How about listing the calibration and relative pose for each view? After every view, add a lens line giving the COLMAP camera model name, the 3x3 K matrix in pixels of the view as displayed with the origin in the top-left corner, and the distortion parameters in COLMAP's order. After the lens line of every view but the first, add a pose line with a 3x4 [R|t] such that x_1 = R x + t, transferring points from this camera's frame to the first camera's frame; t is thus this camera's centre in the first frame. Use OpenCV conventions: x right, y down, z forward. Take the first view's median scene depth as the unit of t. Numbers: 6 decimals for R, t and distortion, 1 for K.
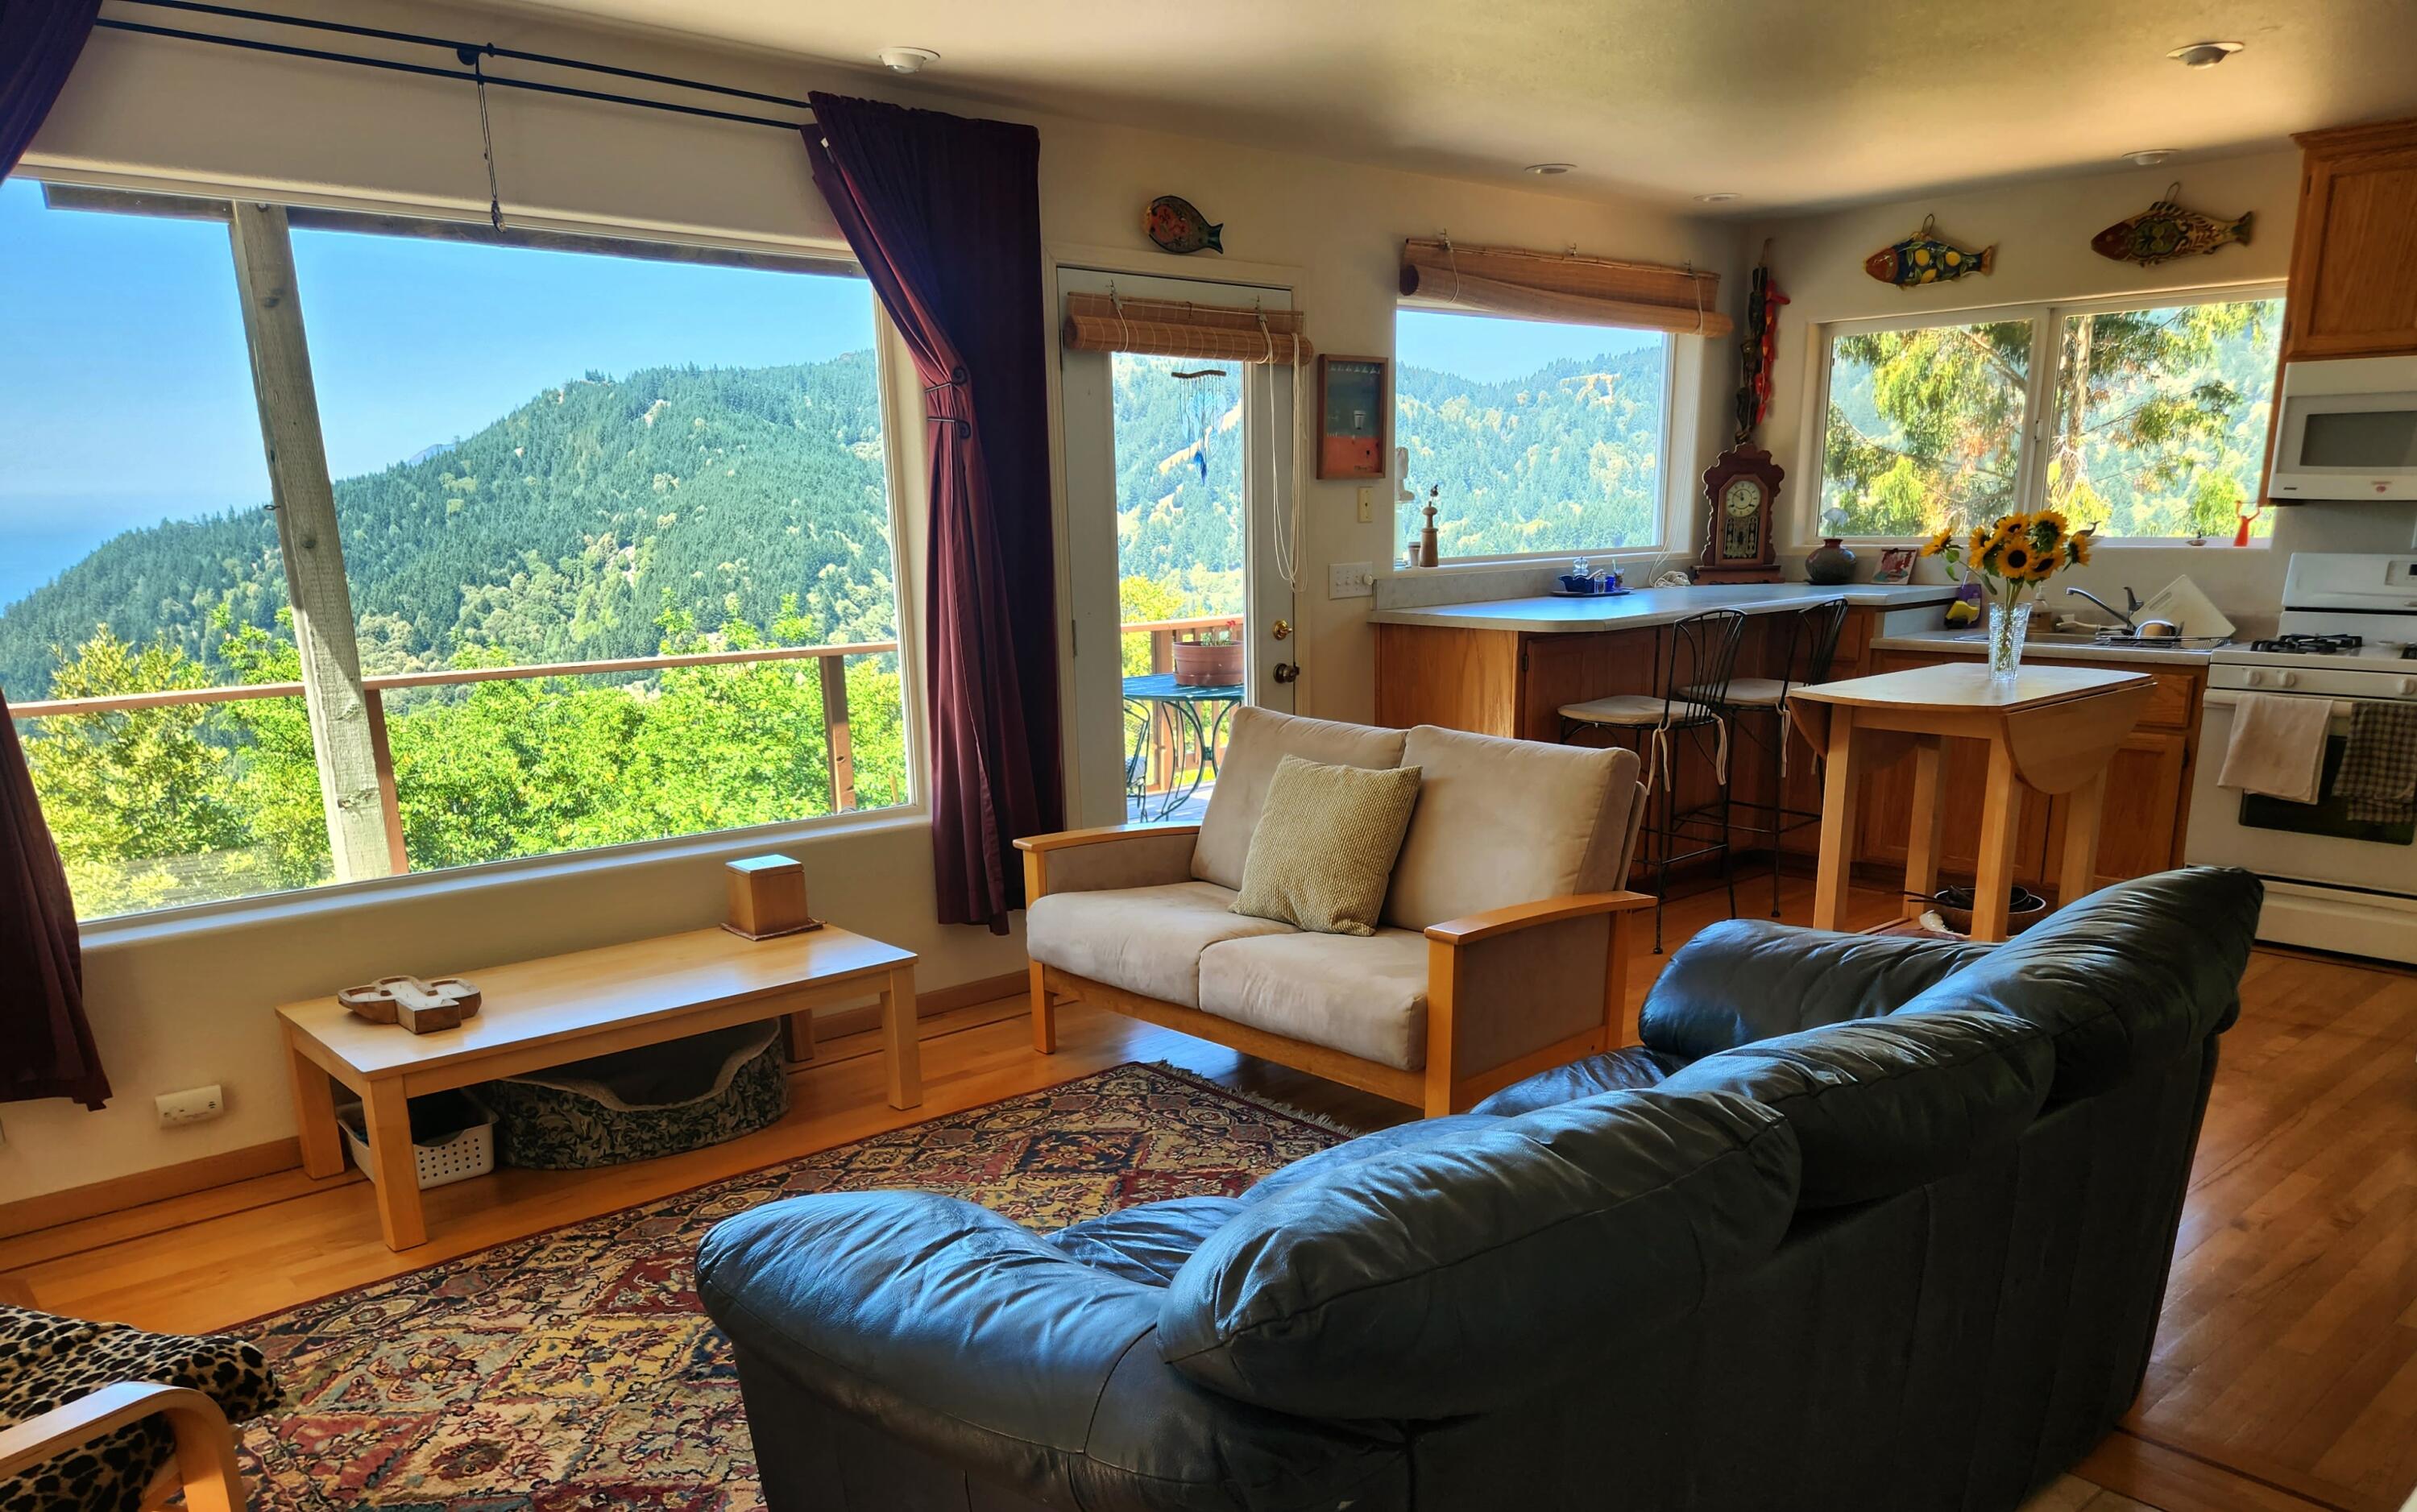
lens RADIAL K [[1729.3, 0, 1208.5], [0, 1729.3, 756.0], [0, 0, 1]] dist [0.002759, 0.001582]
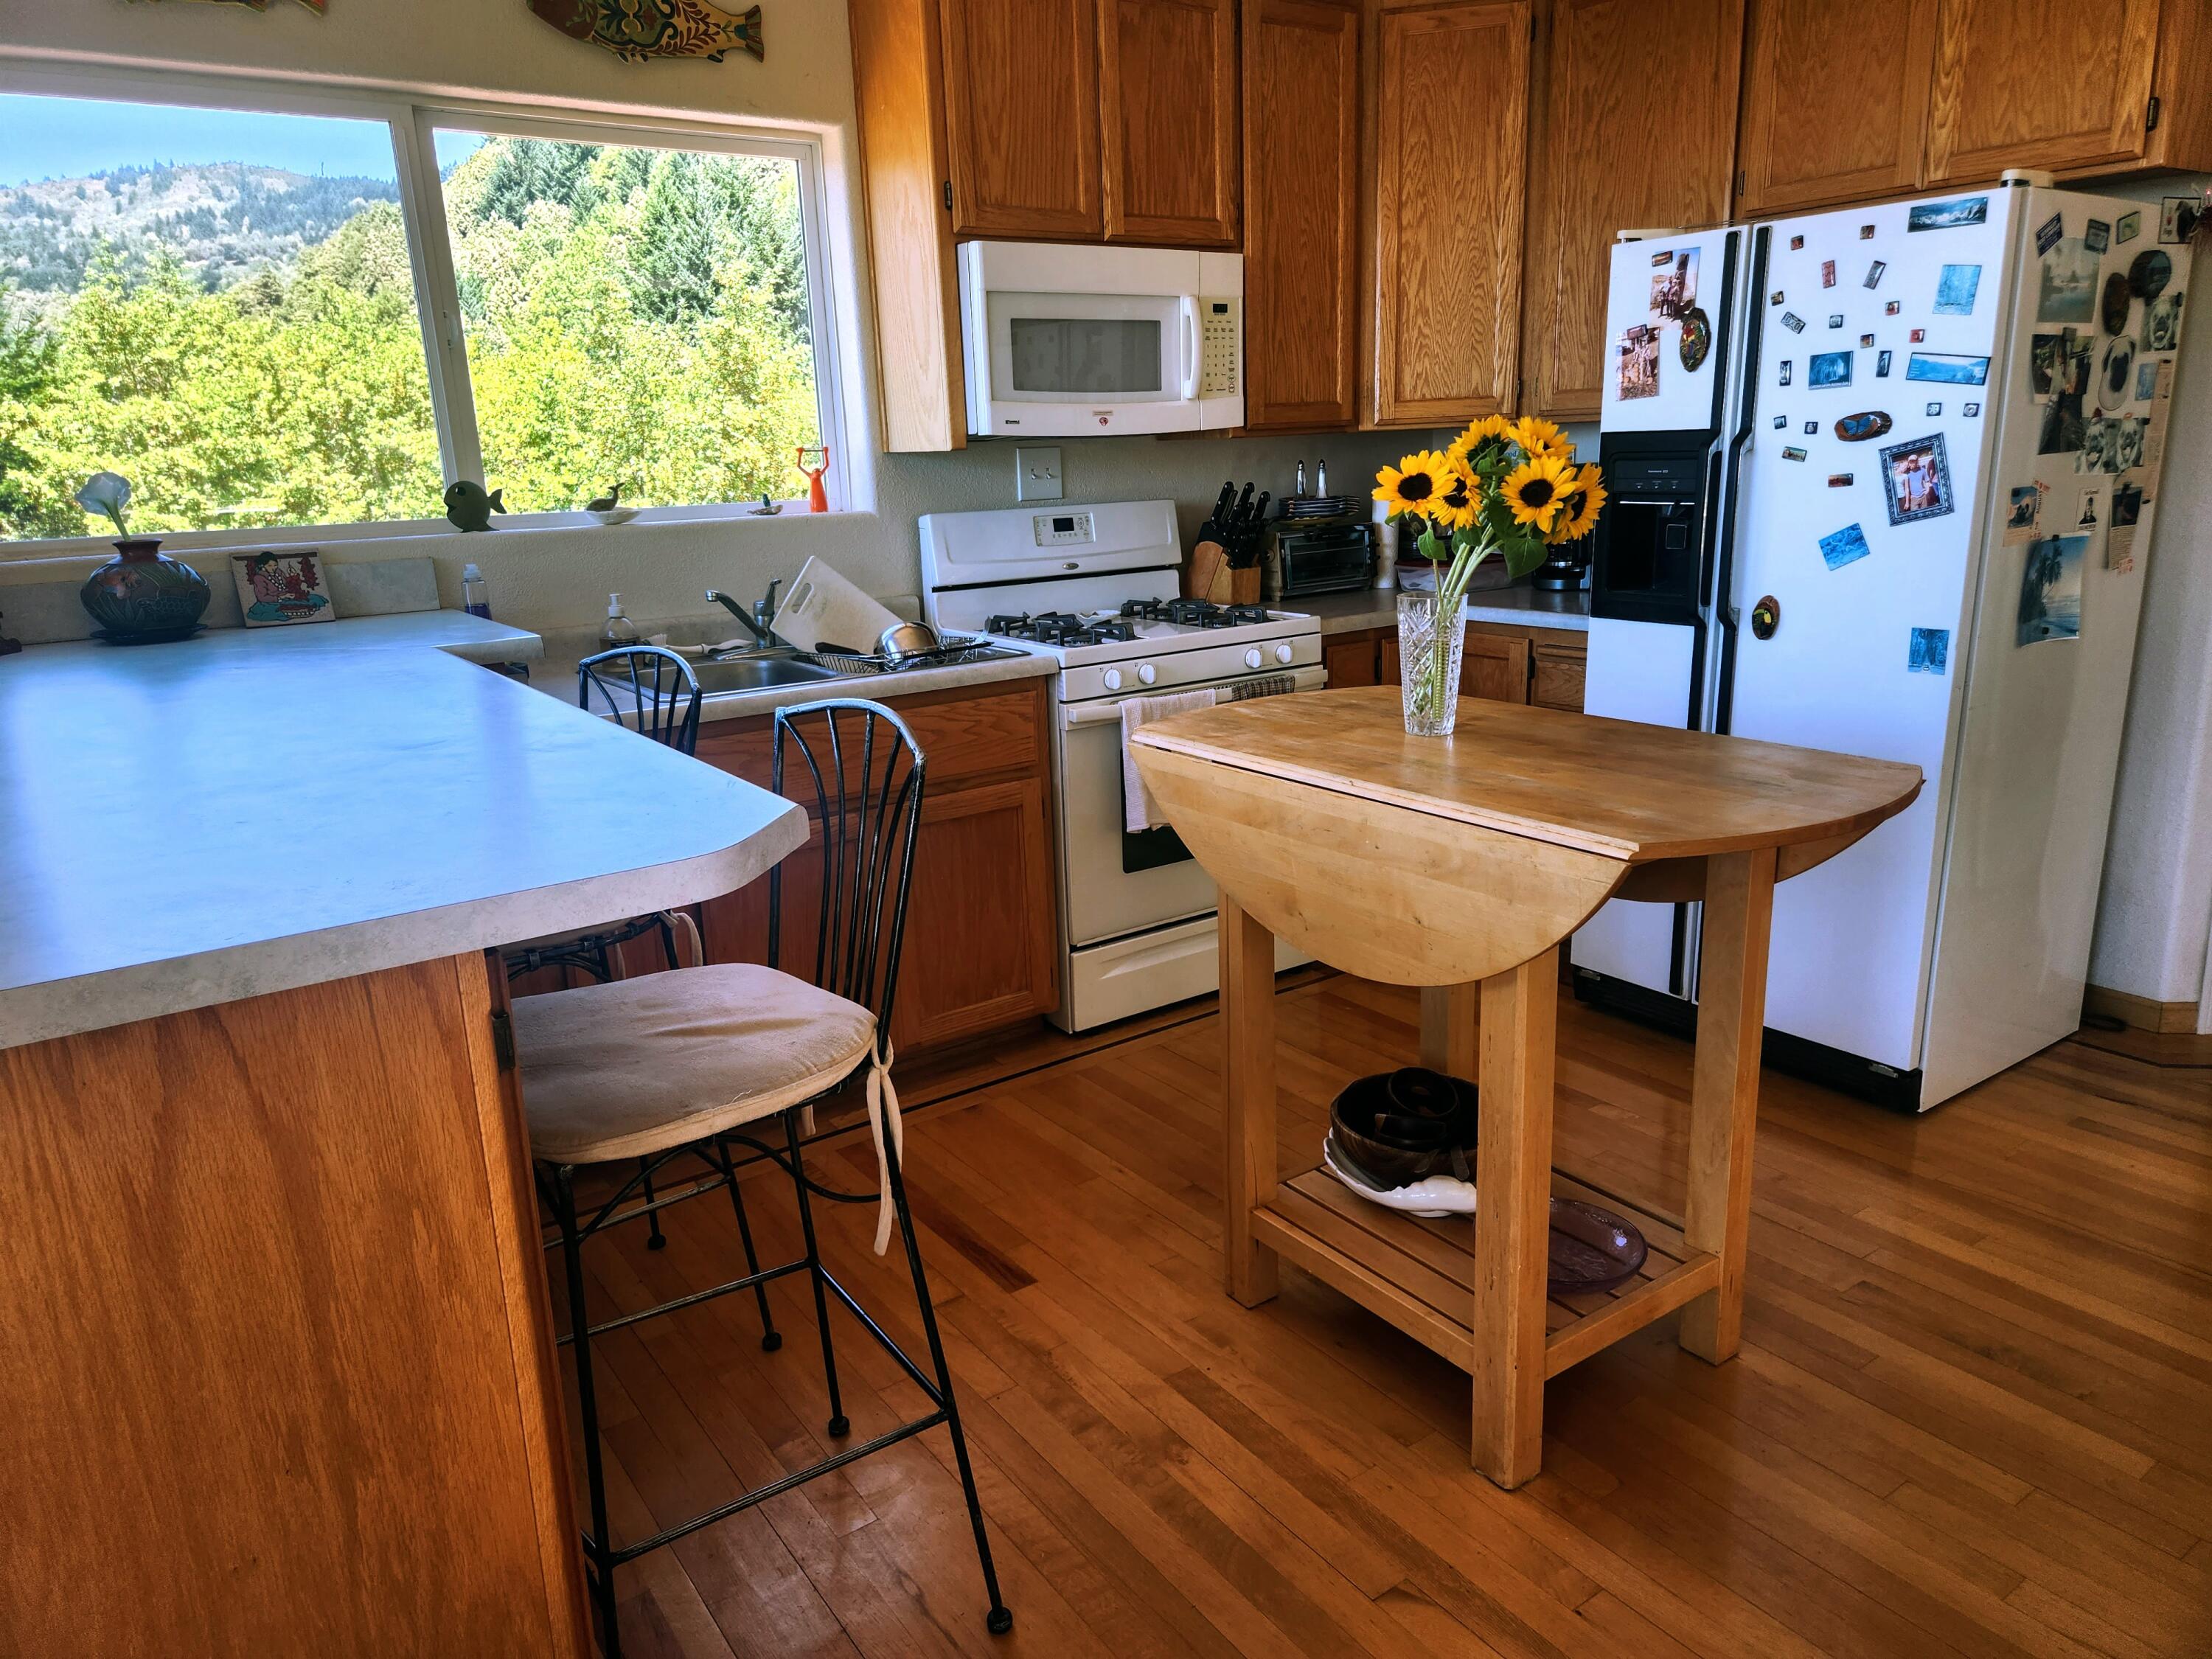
lens RADIAL K [[1463.2, 0, 1106.0], [0, 1463.2, 829.5], [0, 0, 1]] dist [0.002014, 0.000202]
pose [[0.120355, -0.237467, 0.963911, -0.006084], [0.174273, 0.960944, 0.214977, -0.113433], [-0.977315, 0.142110, 0.157038, 0.880303]]
